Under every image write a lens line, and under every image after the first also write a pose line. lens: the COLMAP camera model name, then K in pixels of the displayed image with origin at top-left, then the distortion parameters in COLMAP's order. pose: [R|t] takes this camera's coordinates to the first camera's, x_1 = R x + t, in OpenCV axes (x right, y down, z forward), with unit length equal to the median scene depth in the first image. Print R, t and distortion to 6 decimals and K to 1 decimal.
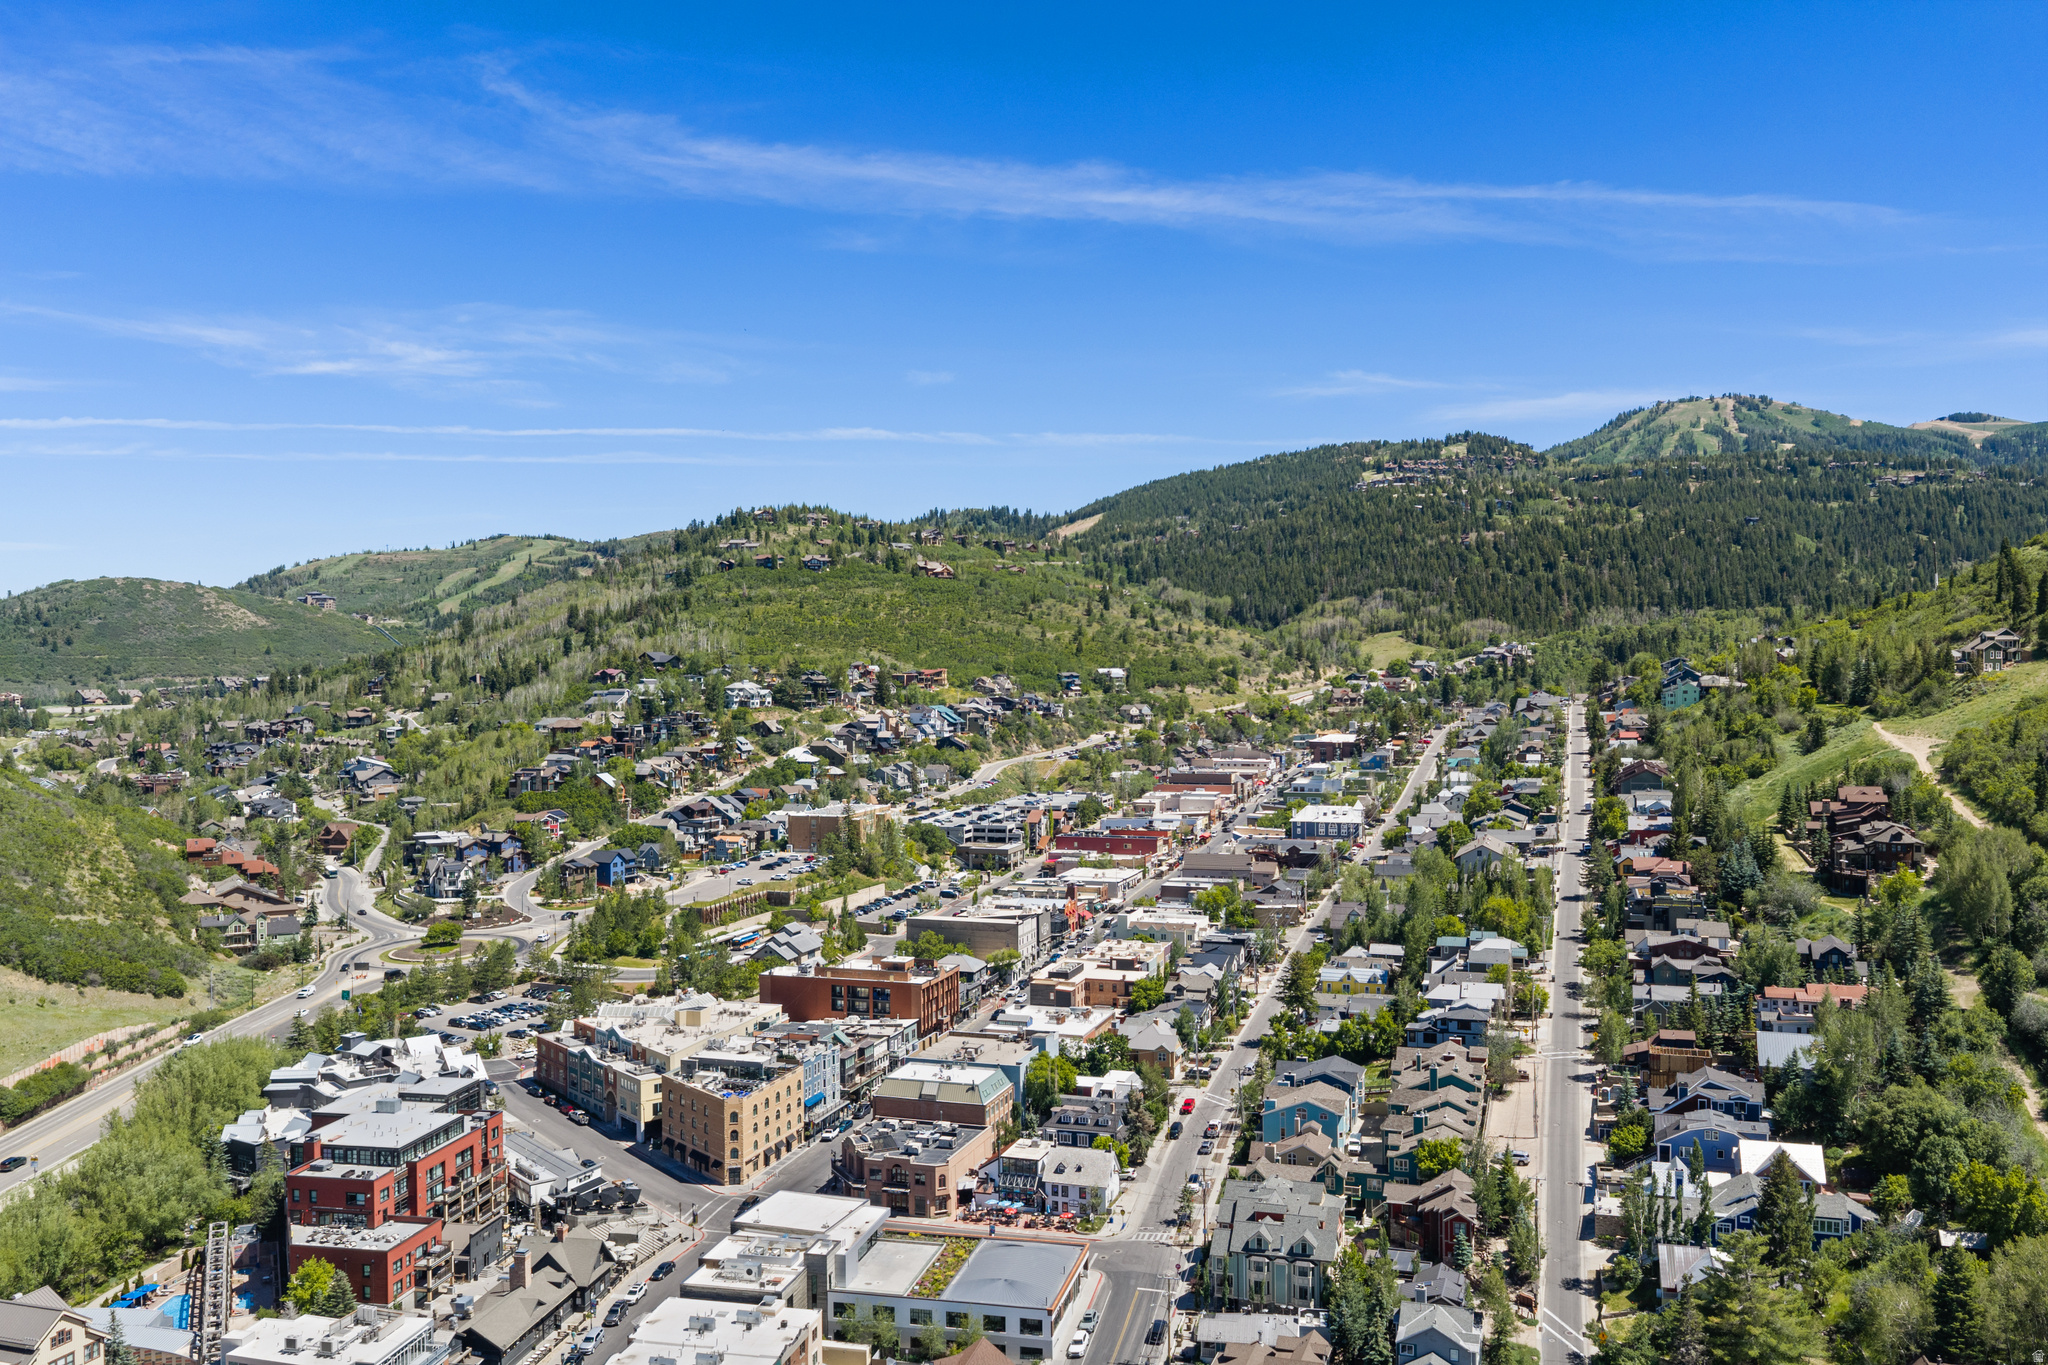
lens RADIAL K [[1690.5, 0, 1019.1], [0, 1690.5, 810.9], [0, 0, 1]] dist [0.030278, -0.050608]
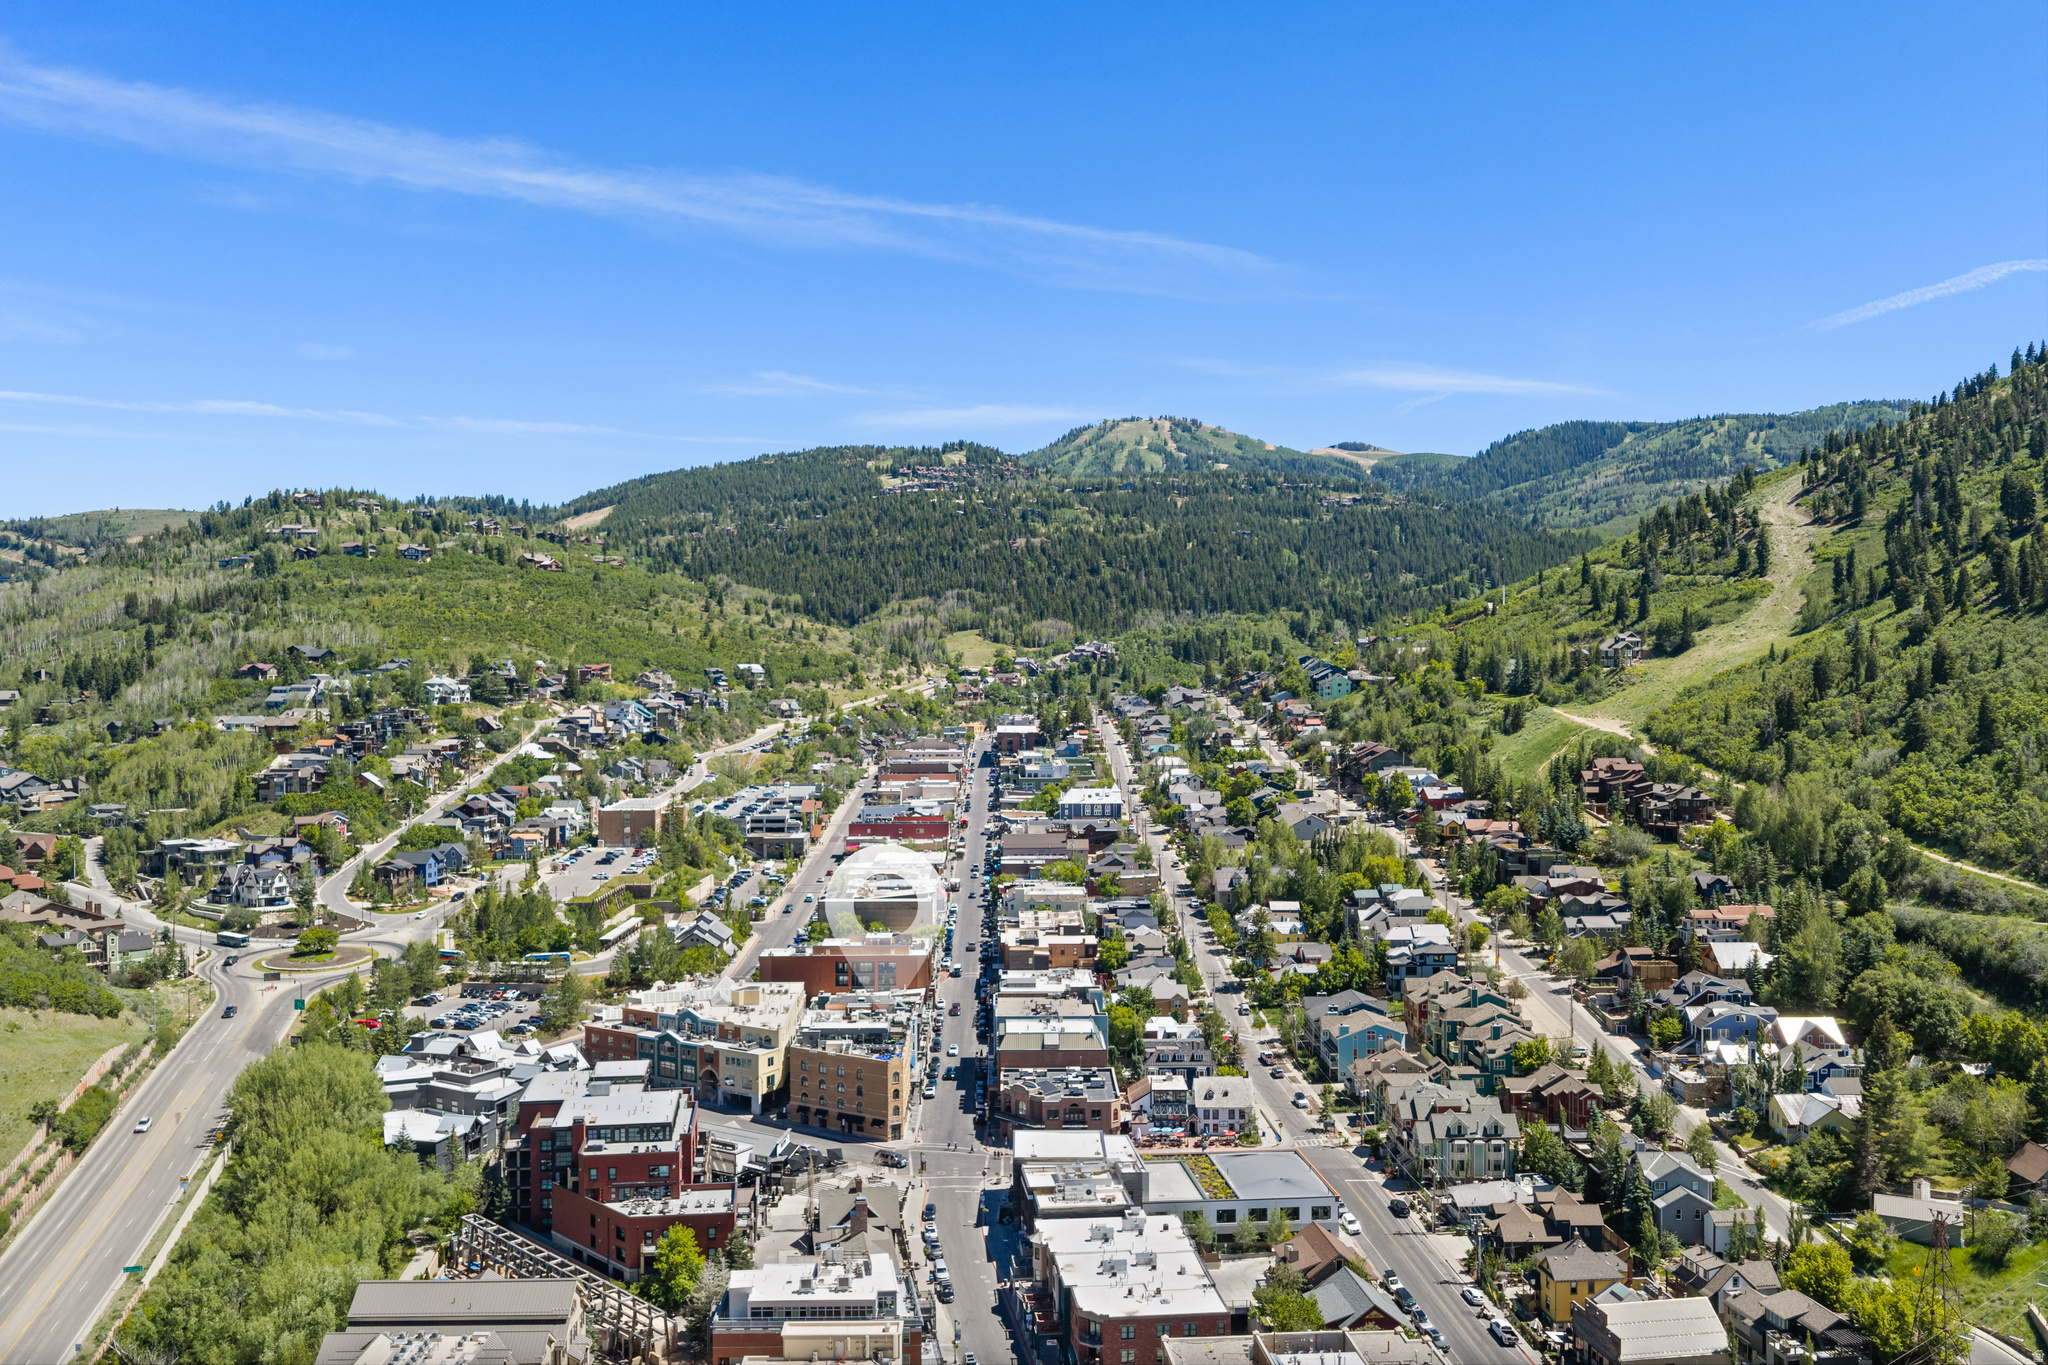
lens RADIAL K [[1690.5, 0, 1019.1], [0, 1690.5, 810.9], [0, 0, 1]] dist [0.030278, -0.050608]
pose [[0.944604, -0.027403, 0.327066, -0.123568], [0.026903, 0.999620, 0.006053, 0.001978], [-0.327108, 0.003081, 0.944982, -0.012185]]
